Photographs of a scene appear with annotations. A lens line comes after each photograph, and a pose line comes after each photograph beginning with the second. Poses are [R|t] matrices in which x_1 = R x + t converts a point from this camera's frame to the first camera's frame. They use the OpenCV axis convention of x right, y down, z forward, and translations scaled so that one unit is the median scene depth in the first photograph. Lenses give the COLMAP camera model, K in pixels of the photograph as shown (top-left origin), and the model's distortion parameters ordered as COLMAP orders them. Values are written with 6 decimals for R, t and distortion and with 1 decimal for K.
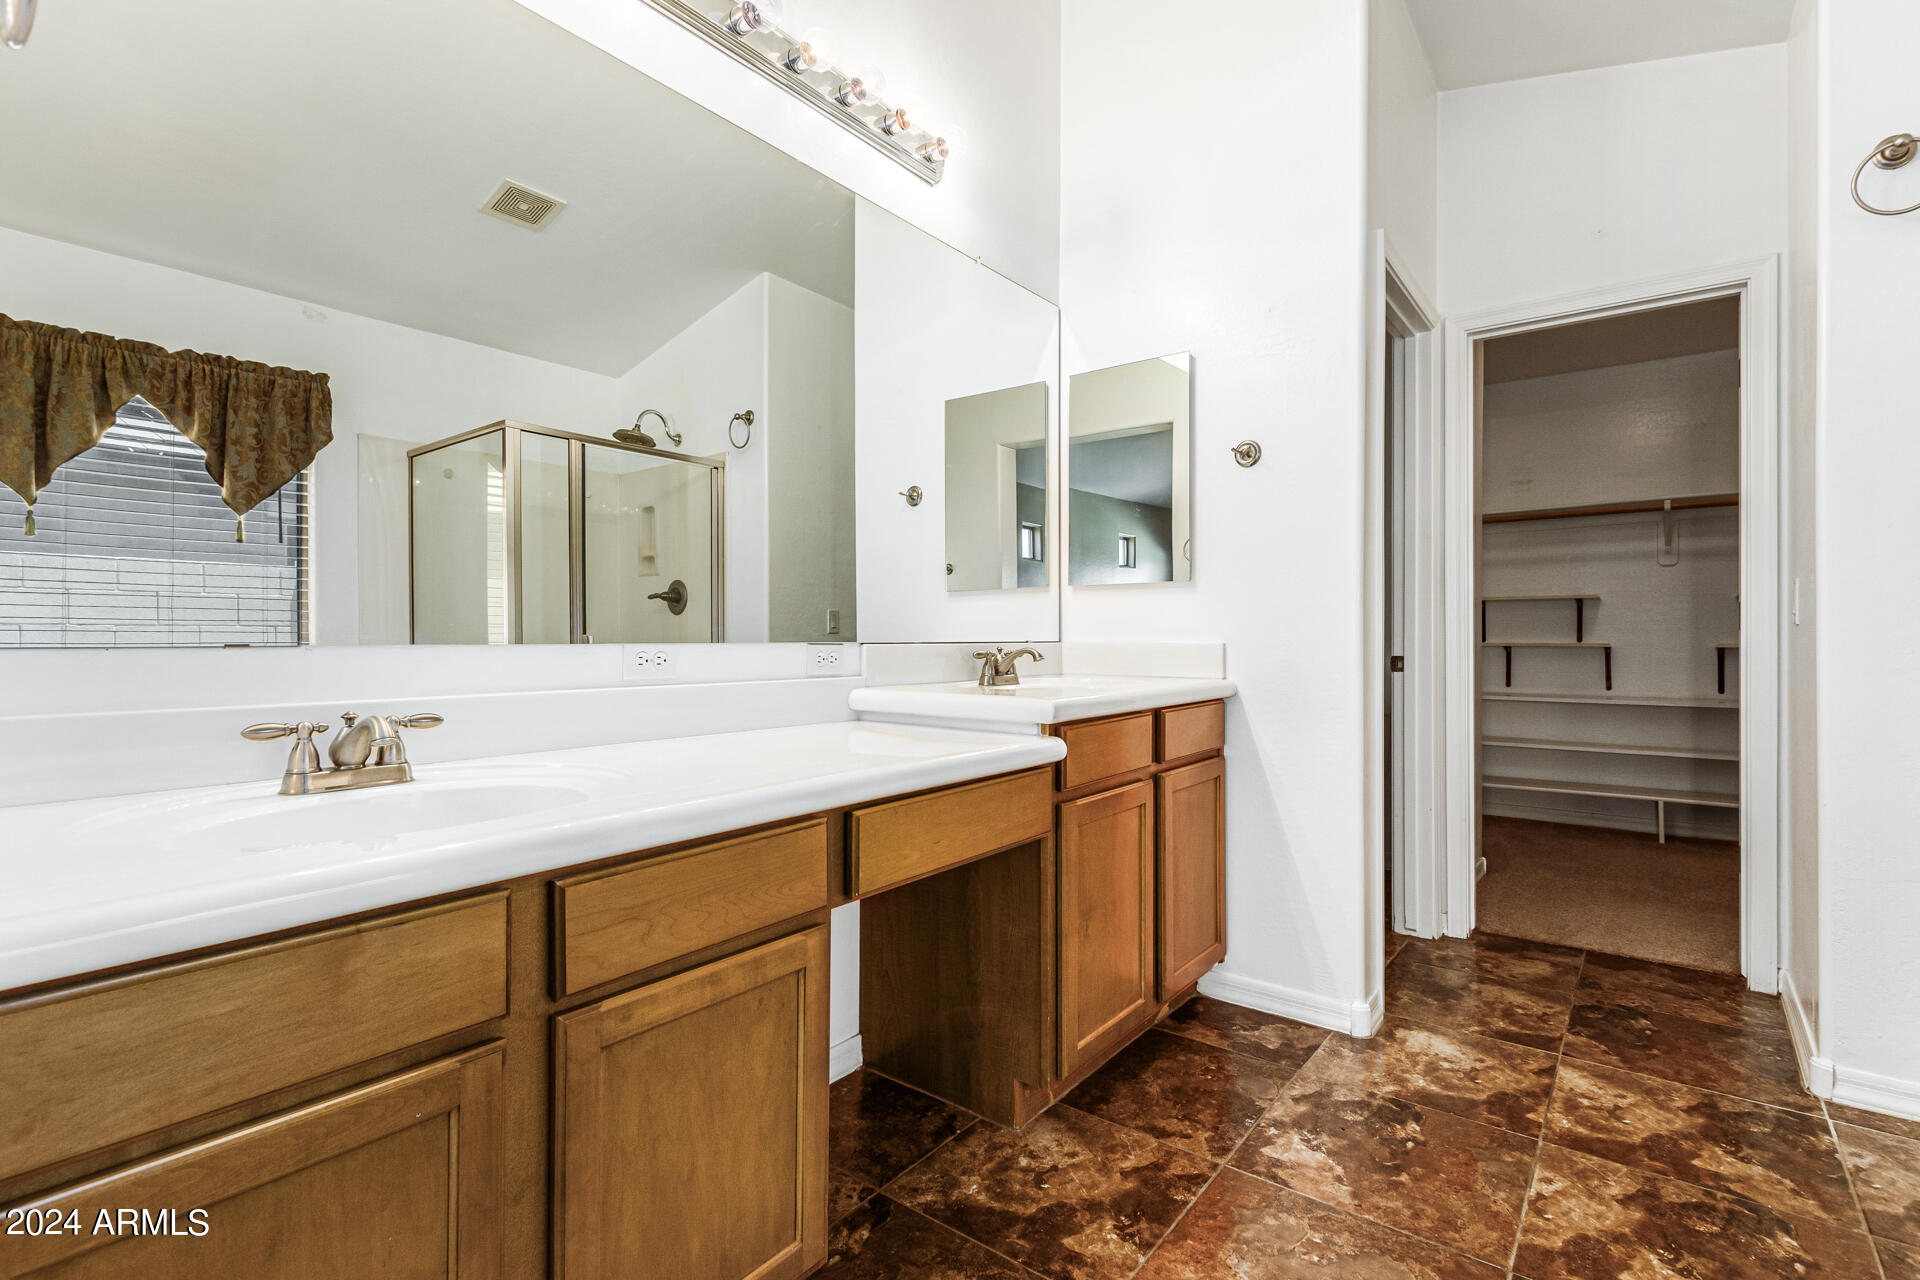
lens RADIAL K [[882.2, 0, 958.1], [0, 882.2, 637.0], [0, 0, 1]] dist [0.007370, -0.002198]
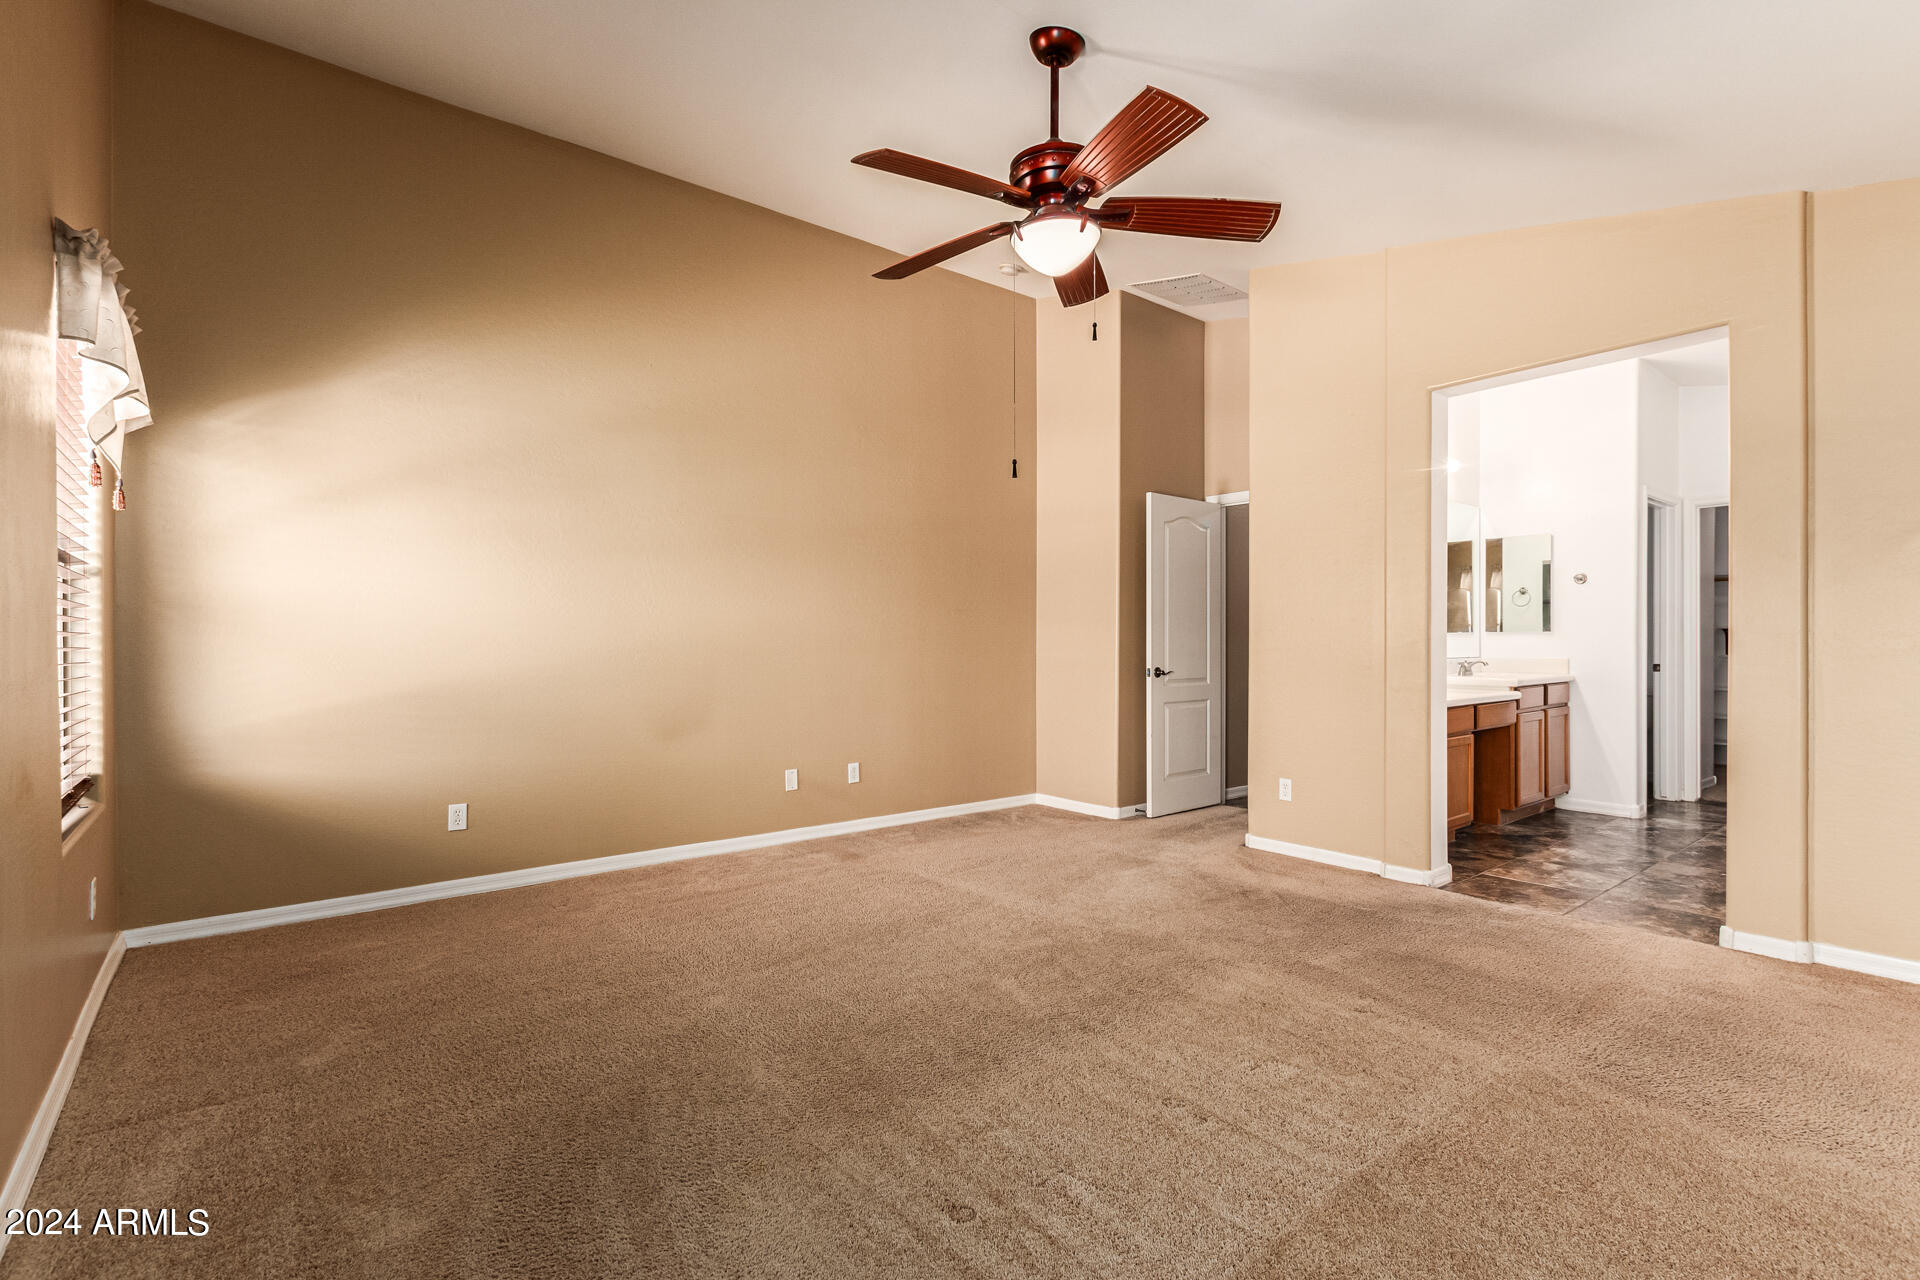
lens RADIAL K [[882.2, 0, 959.5], [0, 882.2, 651.7], [0, 0, 1]] dist [0.007370, -0.002198]
pose [[0.974679, -0.003314, -0.223584, -0.804340], [0.004985, 0.999964, 0.006910, -0.037520], [0.223553, -0.007850, 0.974660, -1.773724]]
